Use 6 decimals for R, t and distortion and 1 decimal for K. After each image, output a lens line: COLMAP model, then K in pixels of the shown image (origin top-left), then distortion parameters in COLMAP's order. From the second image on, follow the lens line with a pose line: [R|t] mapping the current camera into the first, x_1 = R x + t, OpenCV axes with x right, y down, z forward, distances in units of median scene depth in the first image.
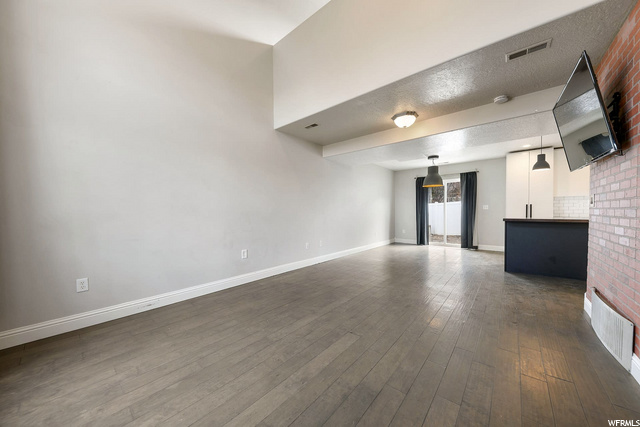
lens RADIAL K [[221.4, 0, 320.4], [0, 221.4, 216.5], [0, 0, 1]] dist [0.001370, -0.000016]
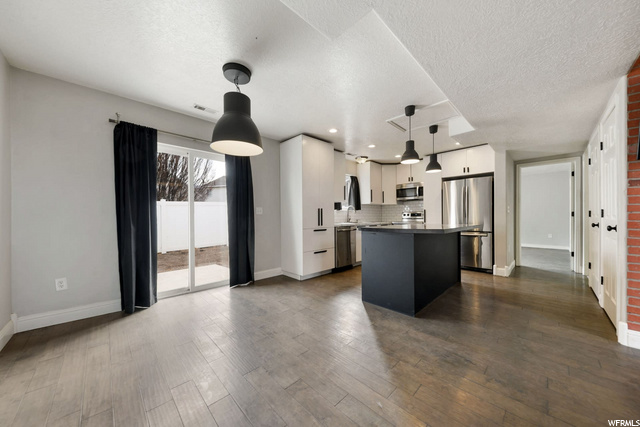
lens RADIAL K [[221.4, 0, 320.4], [0, 221.4, 216.5], [0, 0, 1]] dist [0.001370, -0.000016]
pose [[0.105696, 0.007910, 0.994367, 0.170746], [0.020340, 0.999742, -0.010115, -0.018882], [-0.994190, 0.021295, 0.105508, 0.908504]]
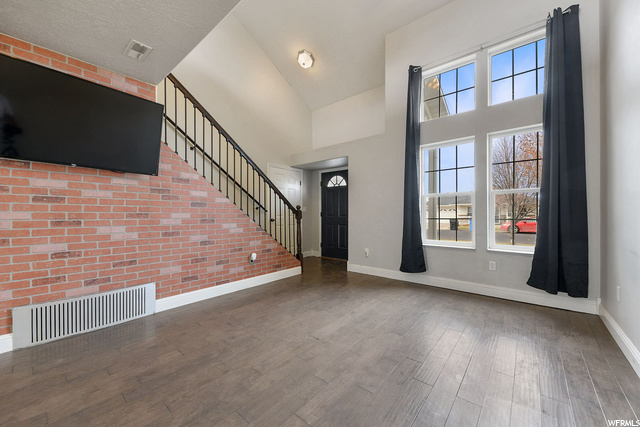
lens RADIAL K [[247.4, 0, 320.0], [0, 247.4, 213.5], [0, 0, 1]] dist [0.000414, -0.000013]
pose [[-0.999977, 0.005926, -0.003360, 0.049654], [0.005857, 0.999780, 0.020120, -0.017216], [0.003478, 0.020100, -0.999792, 0.787231]]
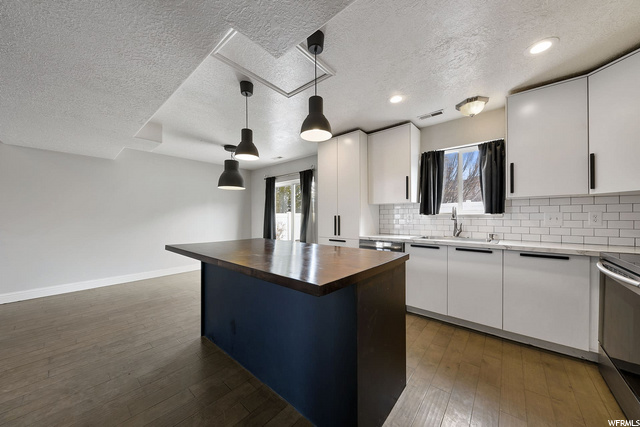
lens RADIAL K [[221.4, 0, 320.4], [0, 221.4, 216.5], [0, 0, 1]] dist [0.001370, -0.000016]
pose [[0.999932, 0.004466, -0.010766, 0.897016], [-0.004662, 0.999822, -0.018305, -0.039298], [0.010683, 0.018354, 0.999774, 0.320343]]
